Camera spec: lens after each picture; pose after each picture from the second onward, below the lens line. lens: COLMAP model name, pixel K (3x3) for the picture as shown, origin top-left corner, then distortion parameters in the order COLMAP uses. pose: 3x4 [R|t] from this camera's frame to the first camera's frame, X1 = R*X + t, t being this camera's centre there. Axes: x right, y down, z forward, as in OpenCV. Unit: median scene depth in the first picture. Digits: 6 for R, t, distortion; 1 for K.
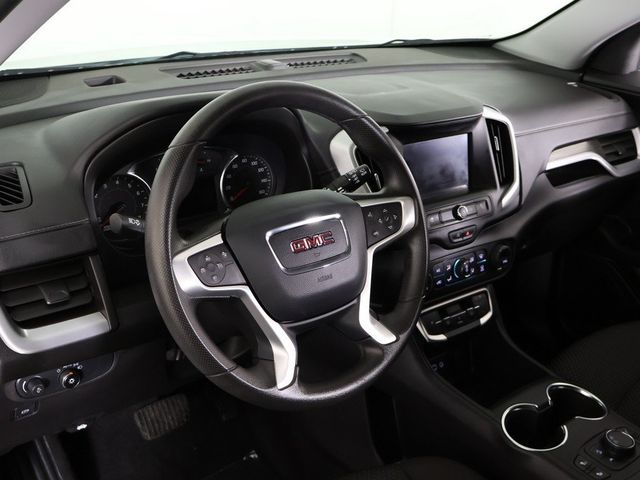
lens RADIAL K [[716.3, 0, 320.0], [0, 716.3, 240.0], [0, 0, 1]] dist [0.013985, 0.012750]
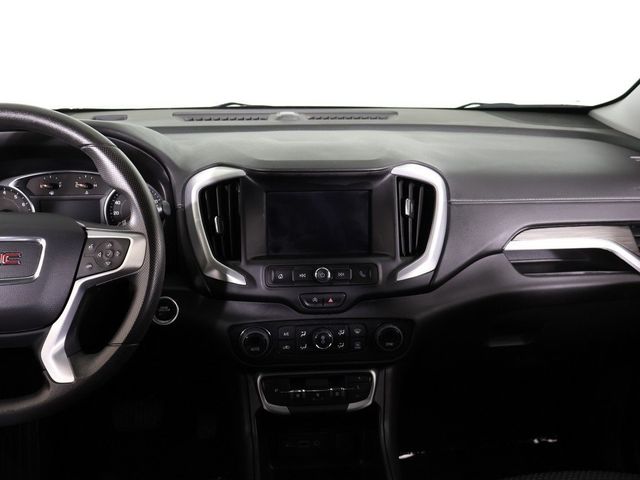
lens RADIAL K [[609.3, 0, 319.9], [0, 609.3, 227.7], [0, 0, 1]] dist [-0.011655, -0.003427]
pose [[0.847714, 0.132251, -0.513703, 0.574804], [-0.183024, 0.981874, -0.049247, -0.058524], [0.497878, 0.135767, 0.856554, 0.345528]]
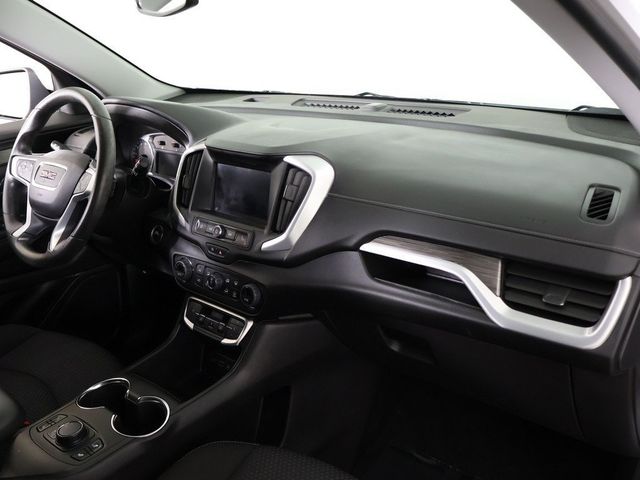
lens RADIAL K [[609.3, 0, 319.9], [0, 609.3, 227.7], [0, 0, 1]] dist [-0.011655, -0.003427]
pose [[0.199733, 0.269358, -0.942100, 1.132585], [-0.337201, 0.921642, 0.192019, -0.282414], [0.920001, 0.279325, 0.274910, 0.883183]]
